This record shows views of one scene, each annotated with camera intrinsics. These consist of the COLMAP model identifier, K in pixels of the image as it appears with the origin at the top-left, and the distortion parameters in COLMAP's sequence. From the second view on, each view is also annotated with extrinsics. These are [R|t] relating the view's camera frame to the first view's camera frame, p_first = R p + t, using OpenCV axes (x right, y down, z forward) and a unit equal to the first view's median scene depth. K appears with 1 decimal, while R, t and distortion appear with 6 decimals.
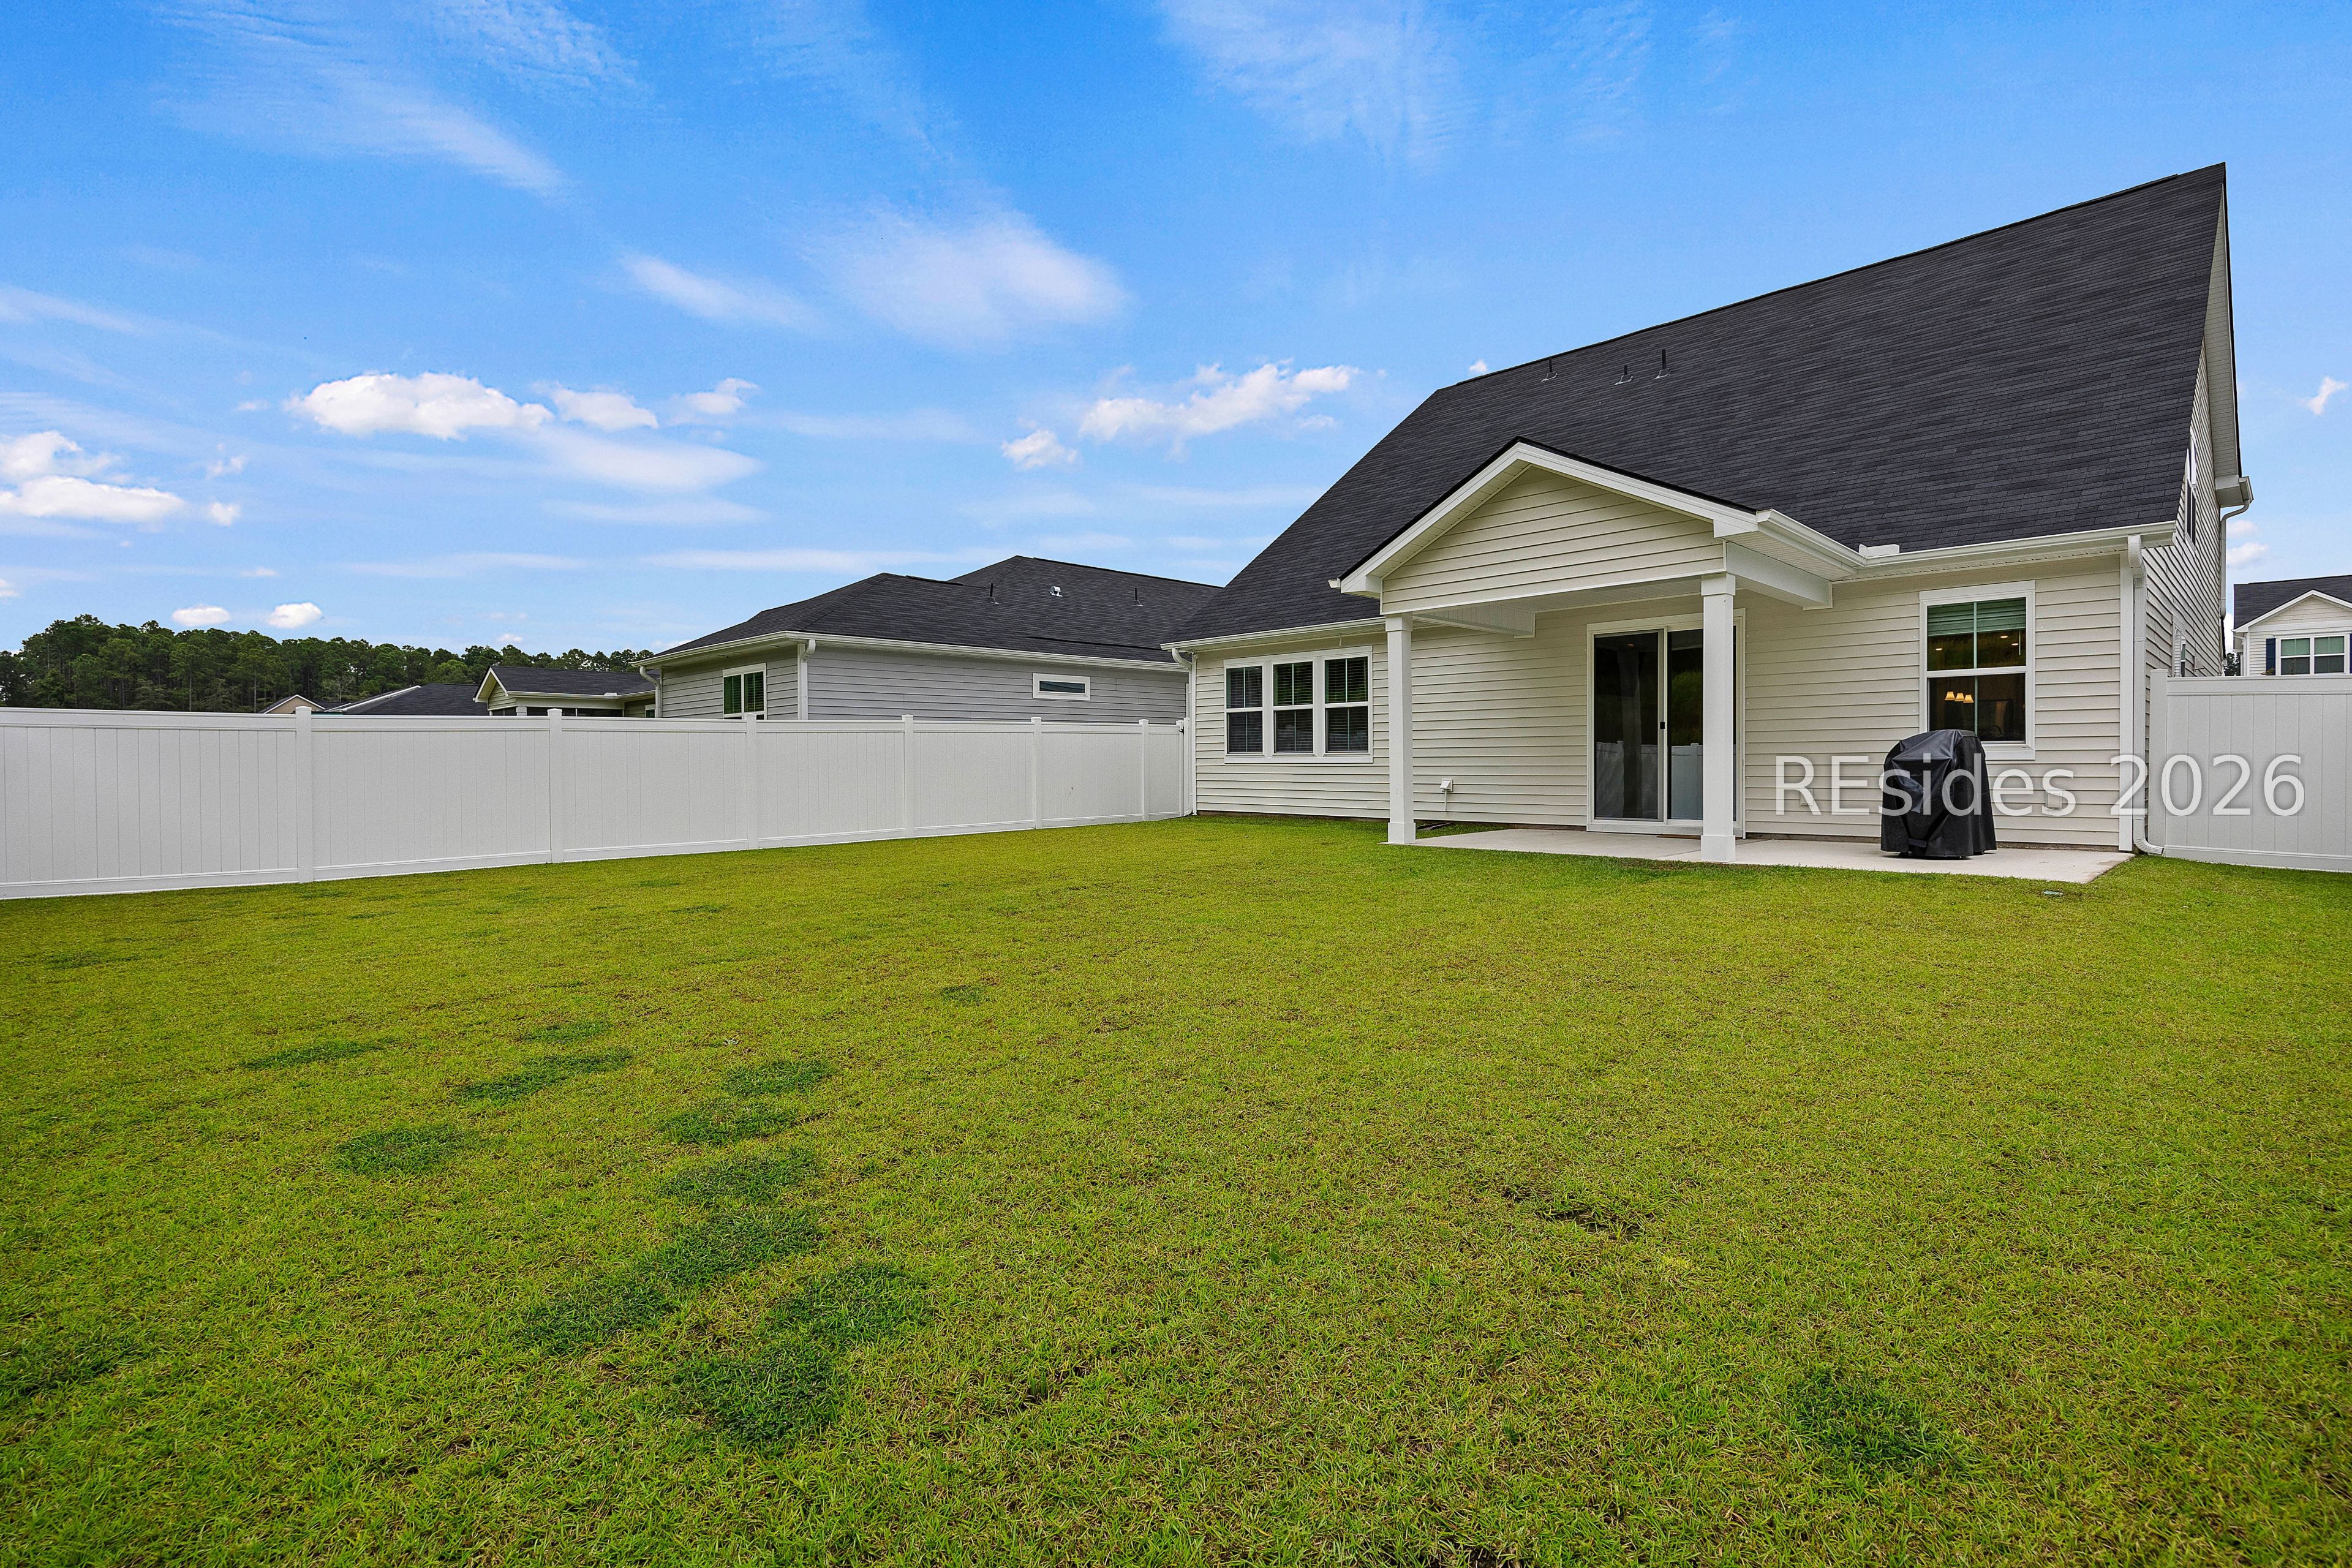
lens RADIAL K [[1039.4, 0, 1176.0], [0, 1039.4, 784.0], [0, 0, 1]] dist [-0.000307, 0.000244]
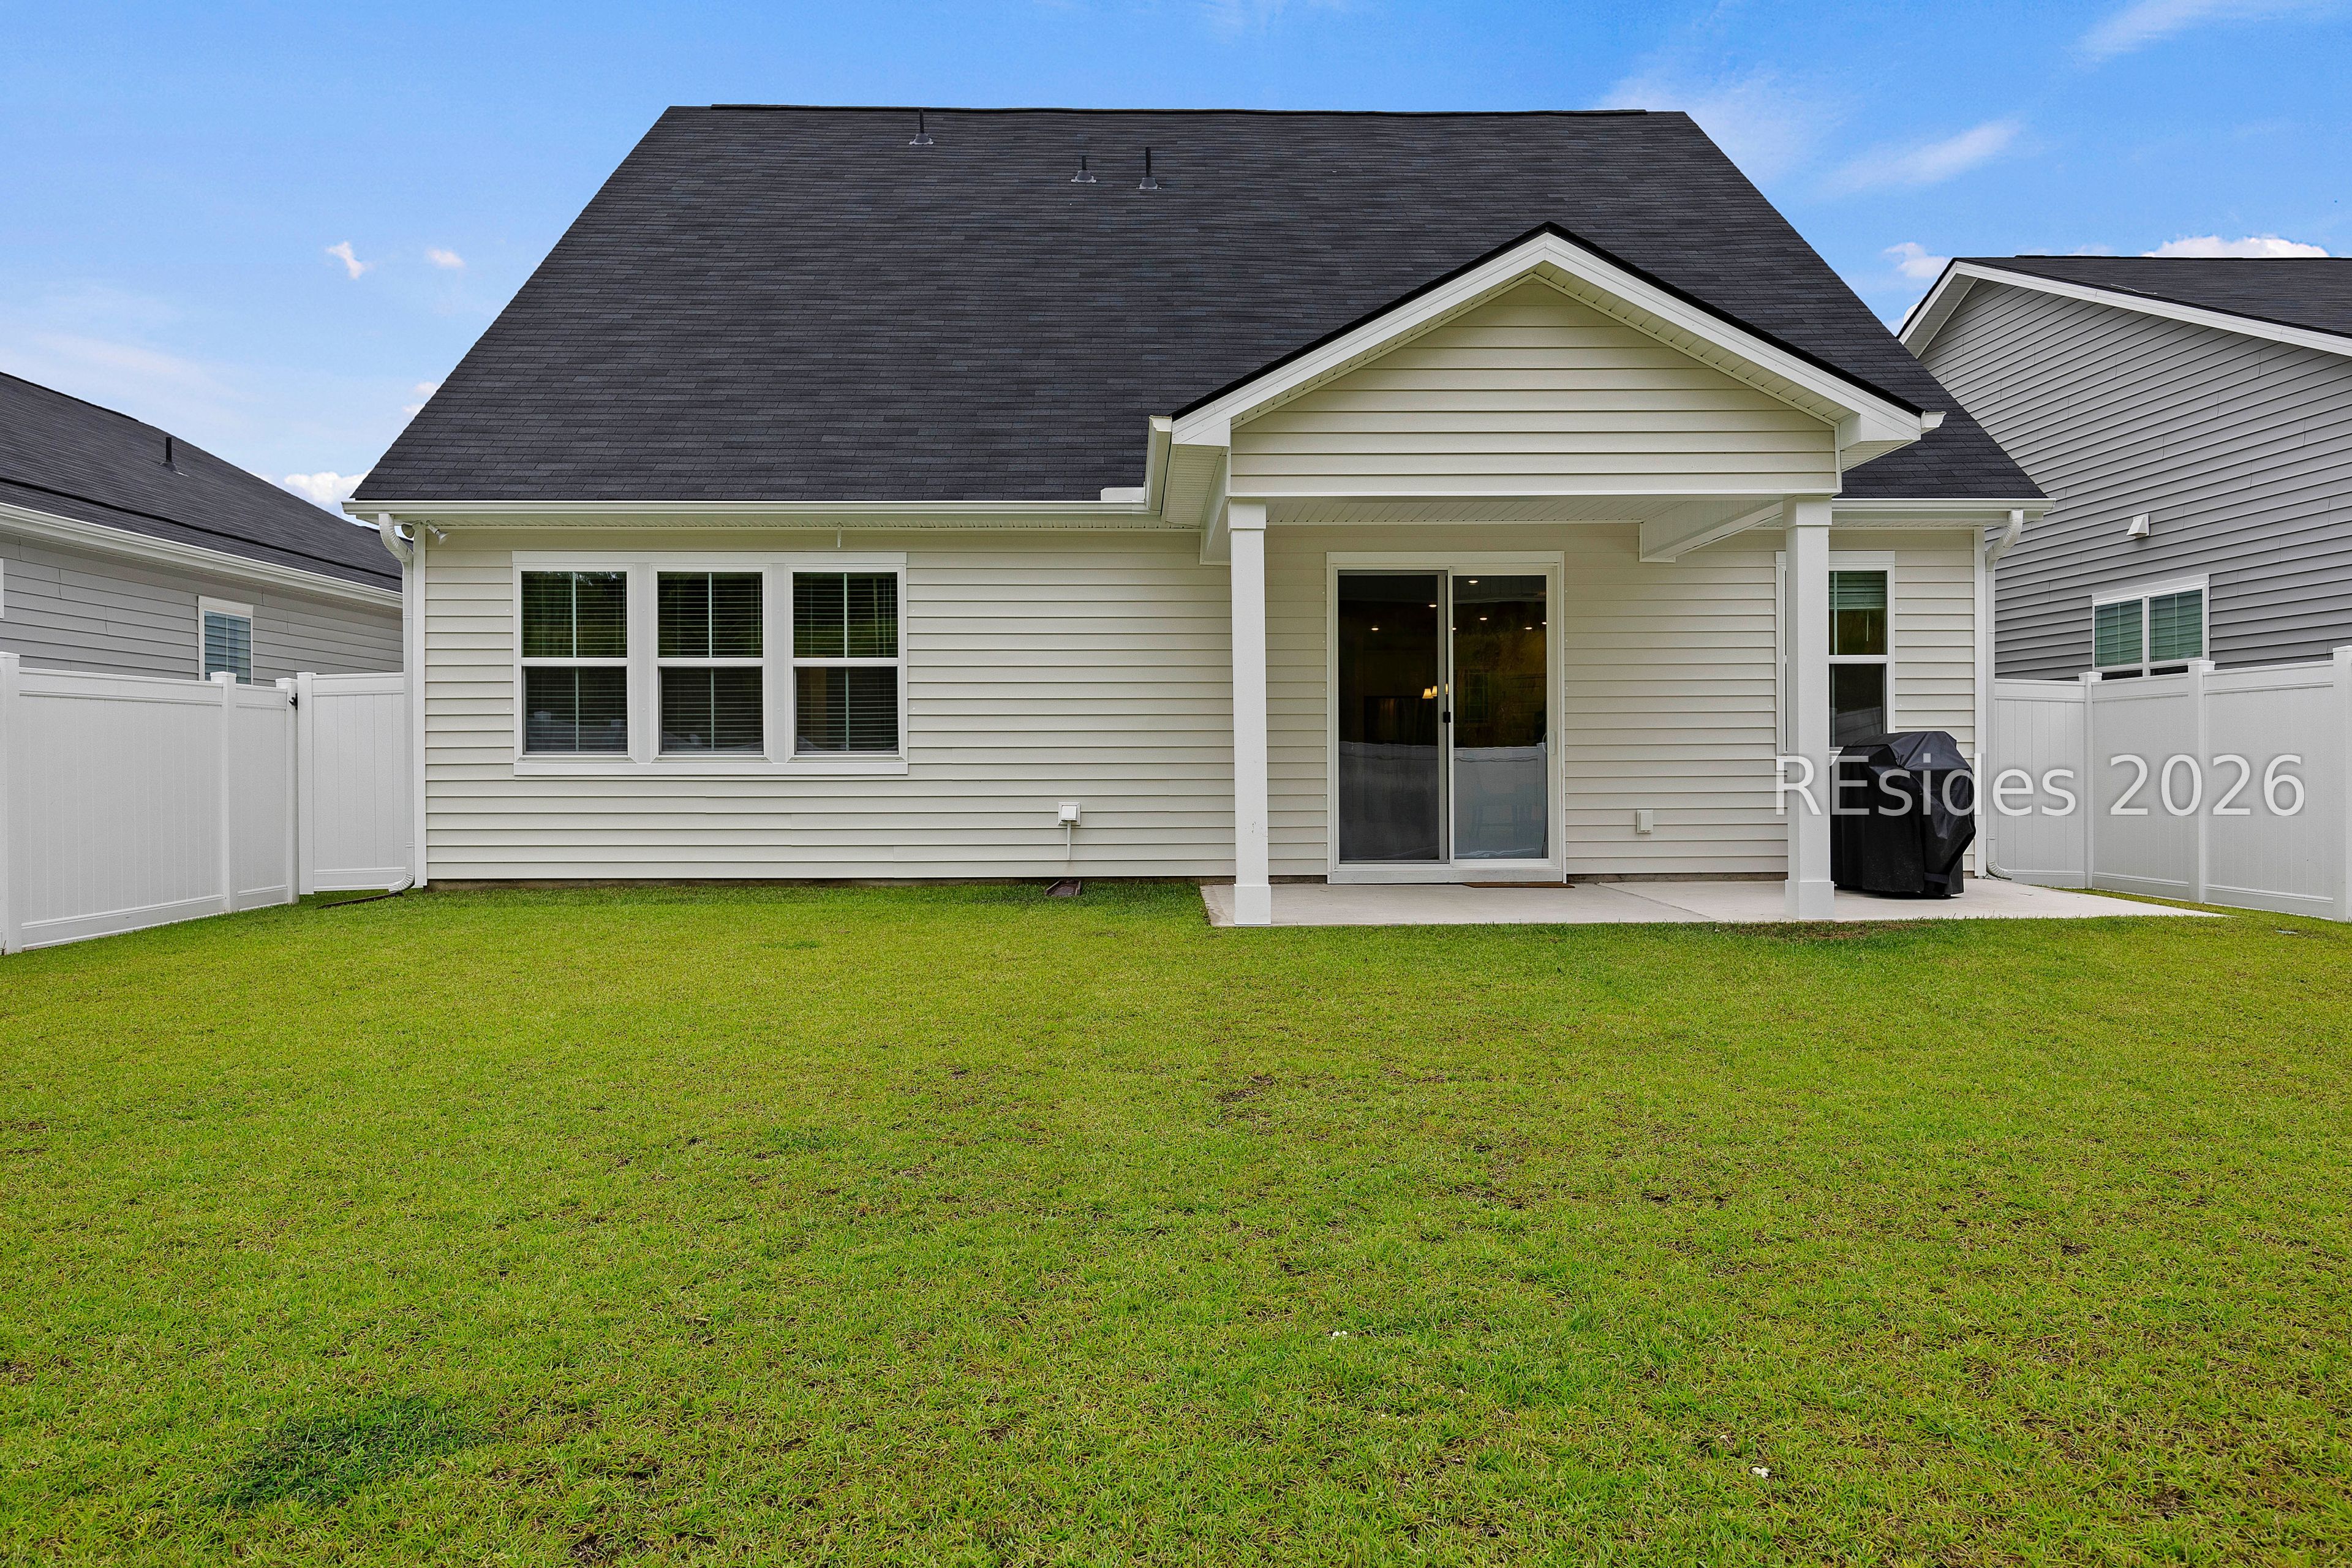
lens RADIAL K [[1613.5, 0, 1176.0], [0, 1613.5, 784.0], [0, 0, 1]] dist [0.024120, 0.000845]
pose [[0.690217, -0.005922, 0.723578, -0.311504], [0.015570, 0.999857, -0.006668, -0.007805], [-0.723435, 0.015869, 0.690210, 0.333509]]
